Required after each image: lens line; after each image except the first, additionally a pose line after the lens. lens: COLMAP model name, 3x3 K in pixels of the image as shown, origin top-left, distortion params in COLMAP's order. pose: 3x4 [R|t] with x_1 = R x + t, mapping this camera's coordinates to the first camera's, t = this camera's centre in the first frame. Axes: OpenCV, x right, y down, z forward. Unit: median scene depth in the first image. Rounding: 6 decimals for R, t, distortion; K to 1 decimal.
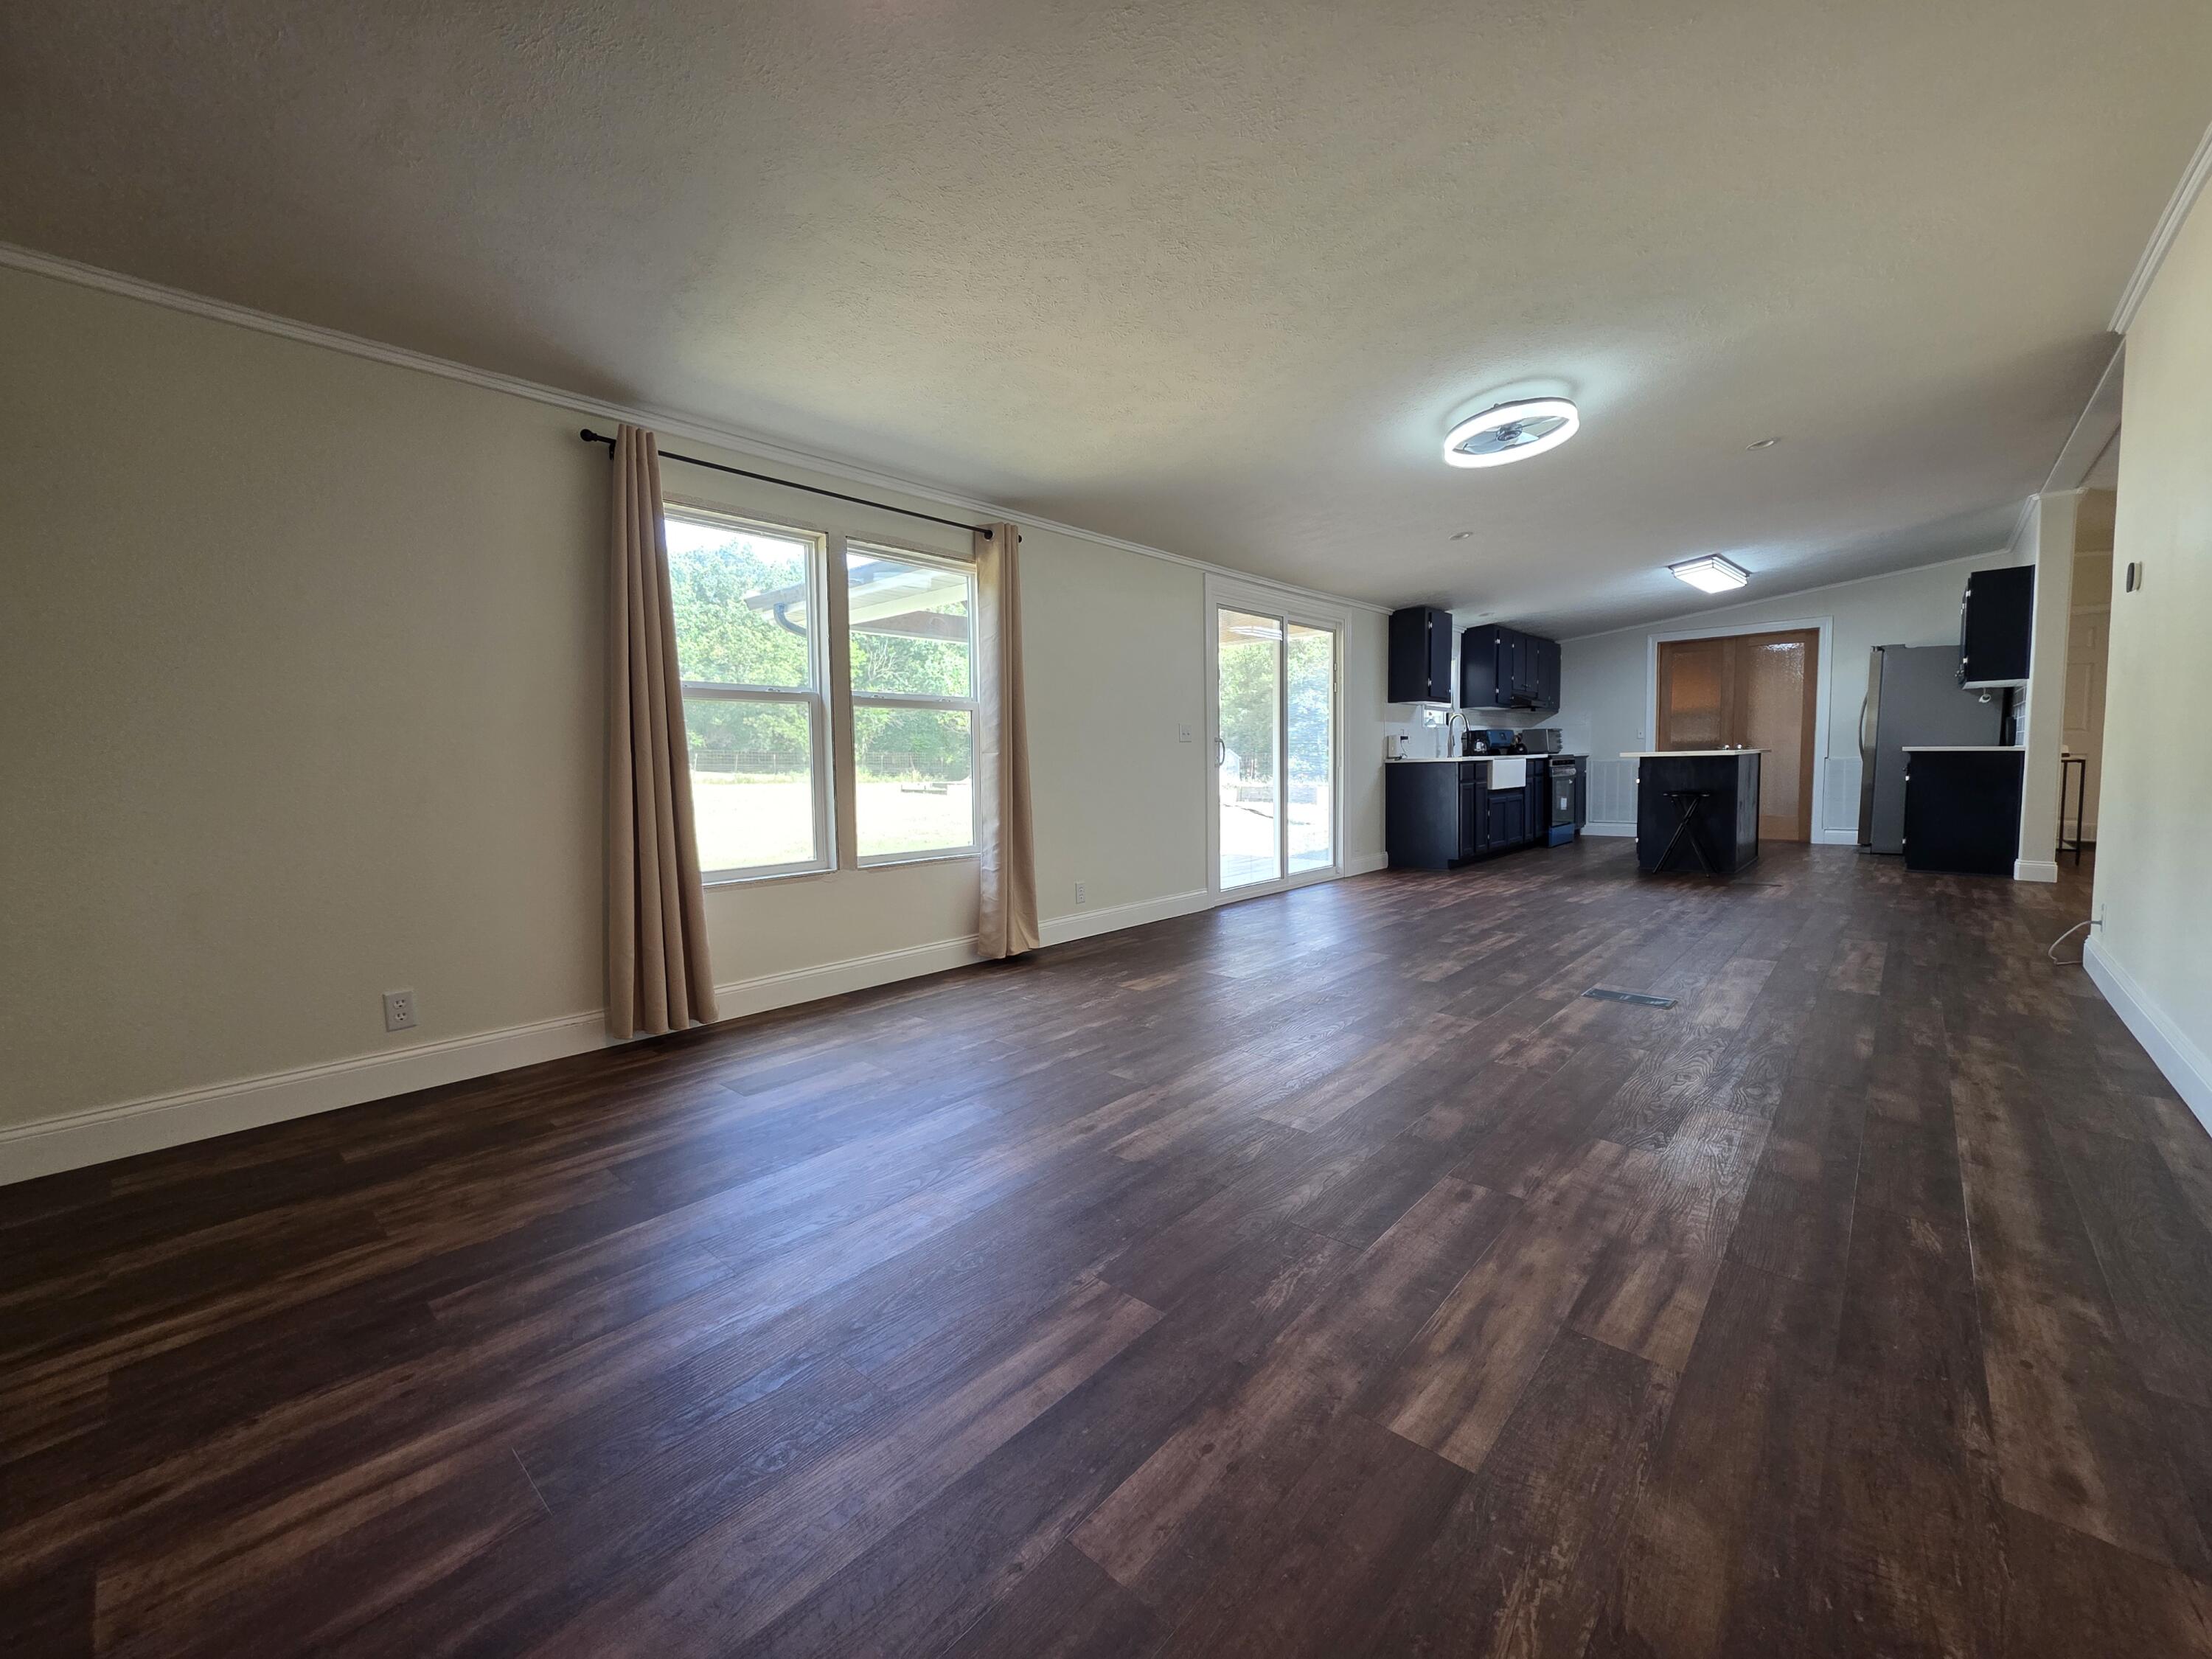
lens RADIAL K [[887.5, 0, 1103.8], [0, 887.5, 823.9], [0, 0, 1]] dist [-0.000001, 0.000556]
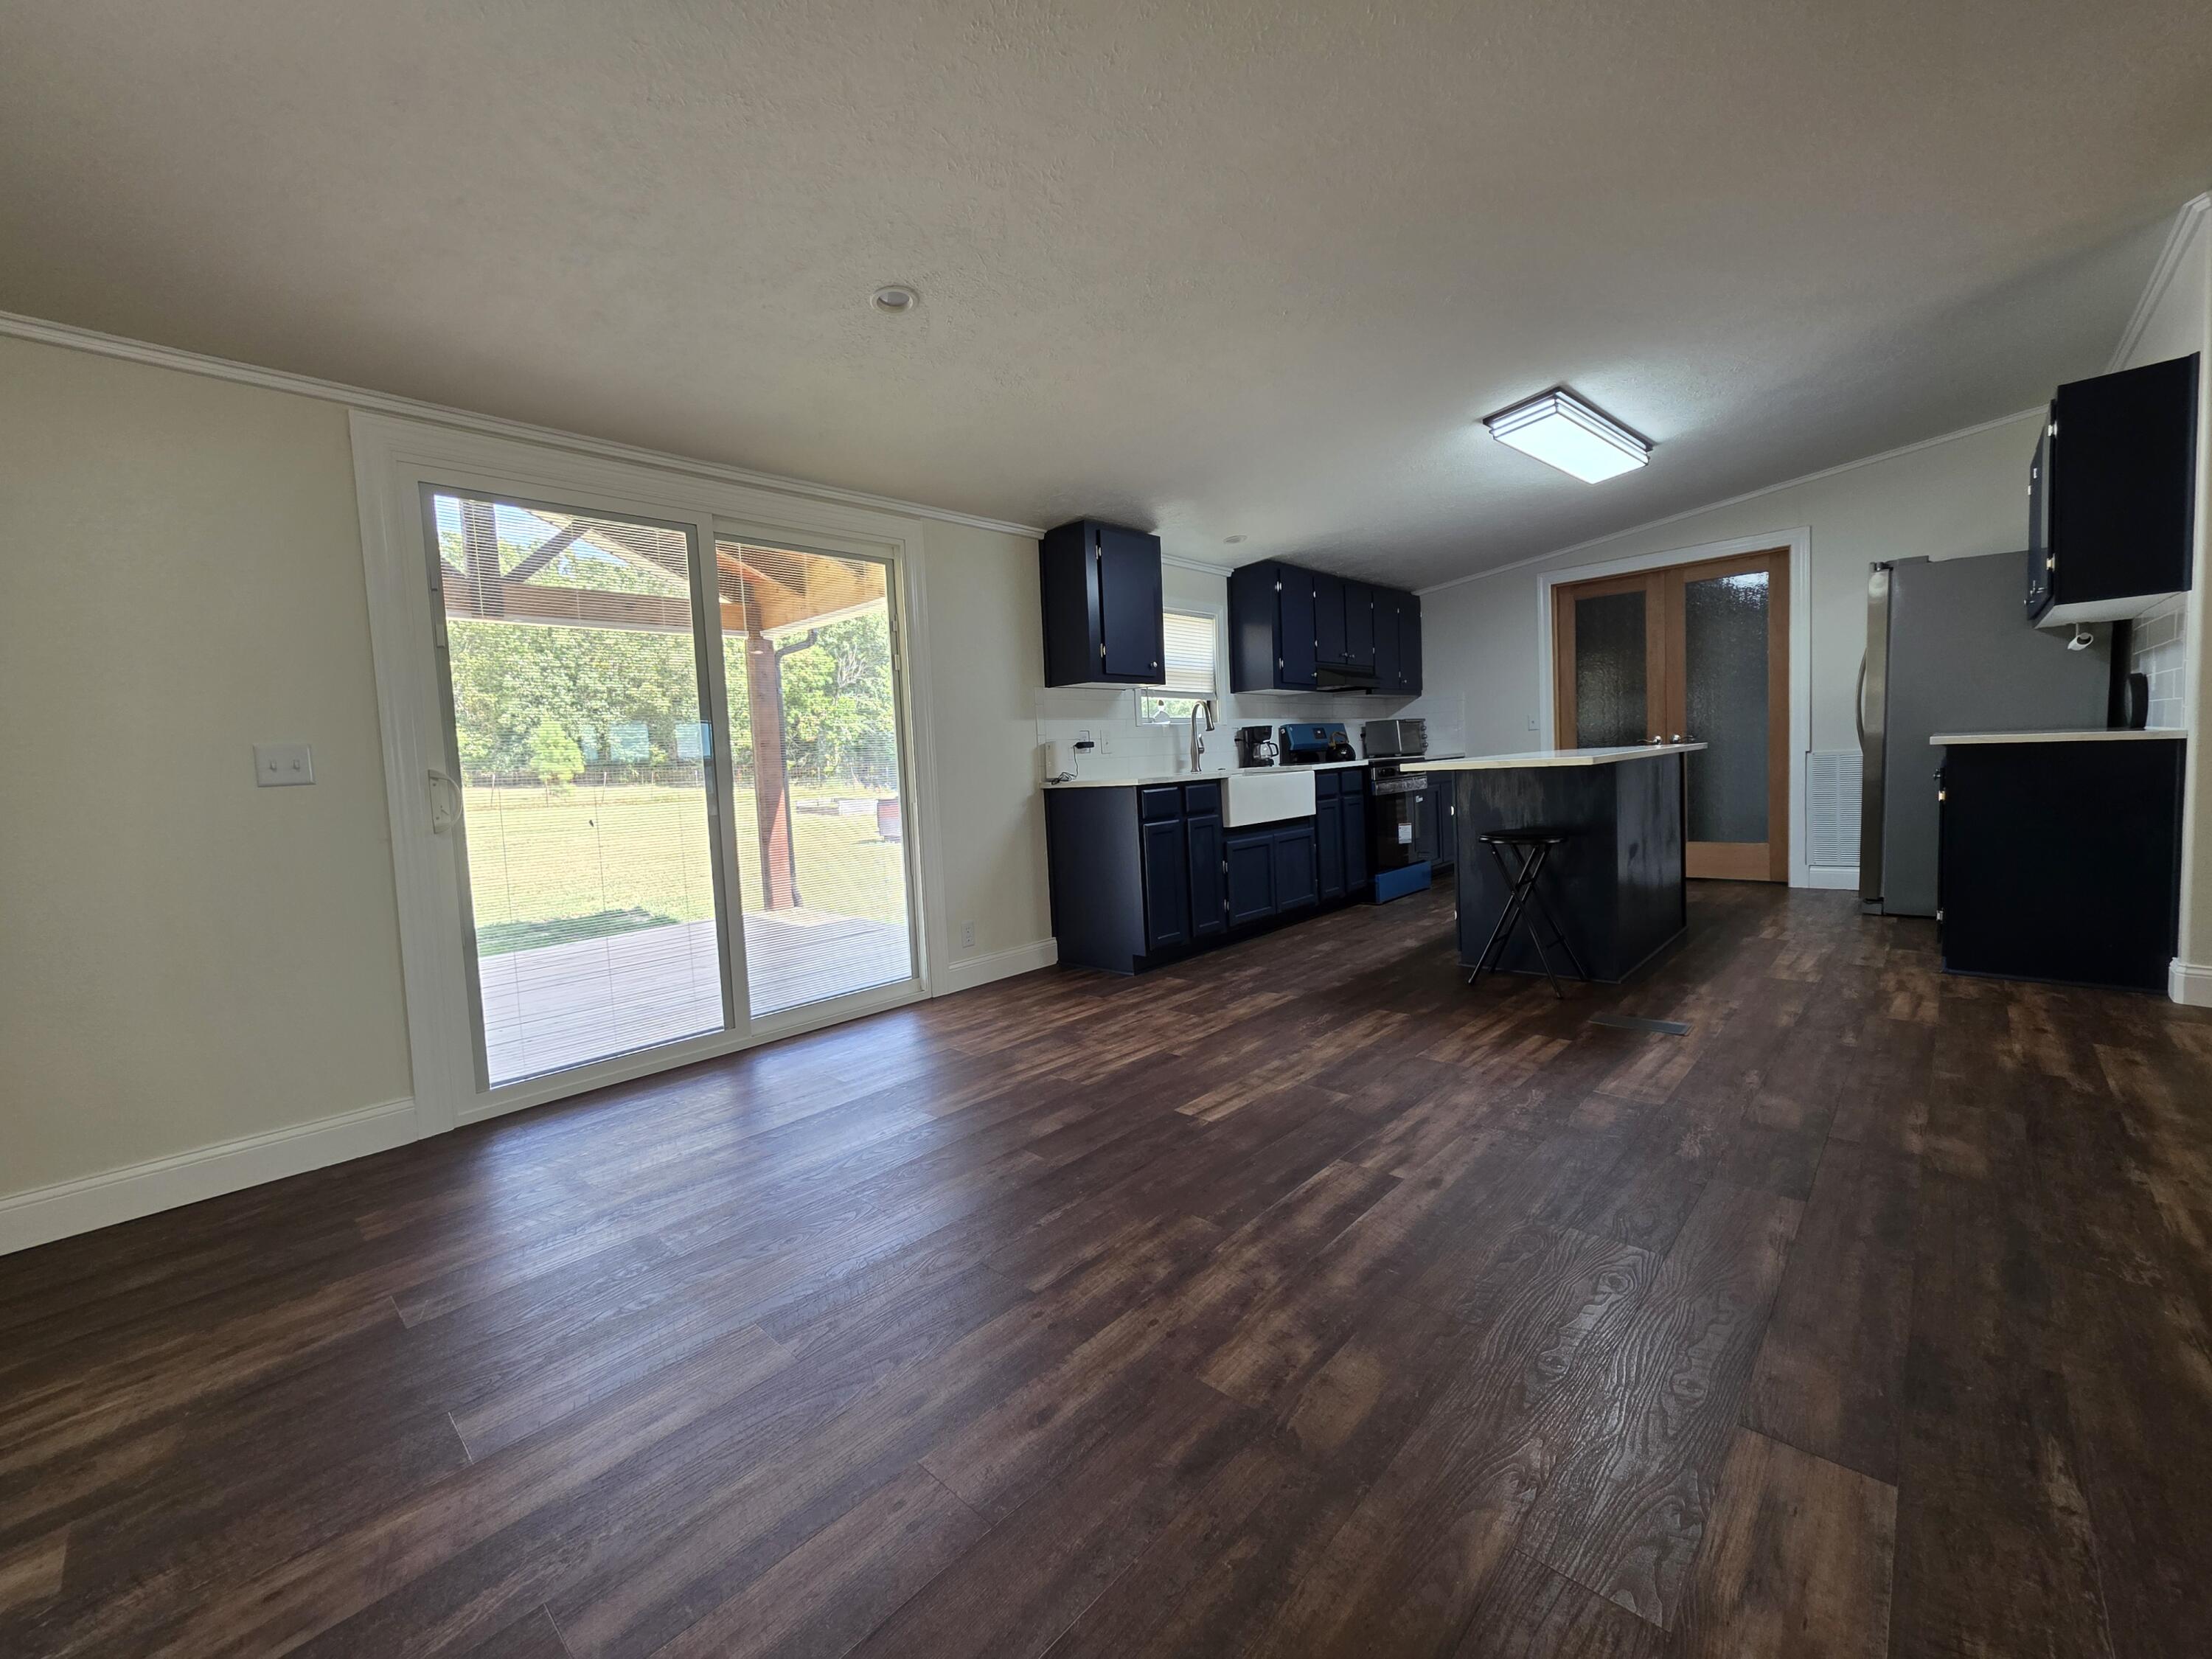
lens RADIAL K [[889.8, 0, 1100.0], [0, 889.8, 818.7], [0, 0, 1]] dist [0.000907, 0.000229]
pose [[0.999317, -0.030873, -0.020286, 0.922923], [0.030737, 0.999503, -0.006993, -0.108956], [0.020492, 0.006364, 0.999770, 1.022160]]
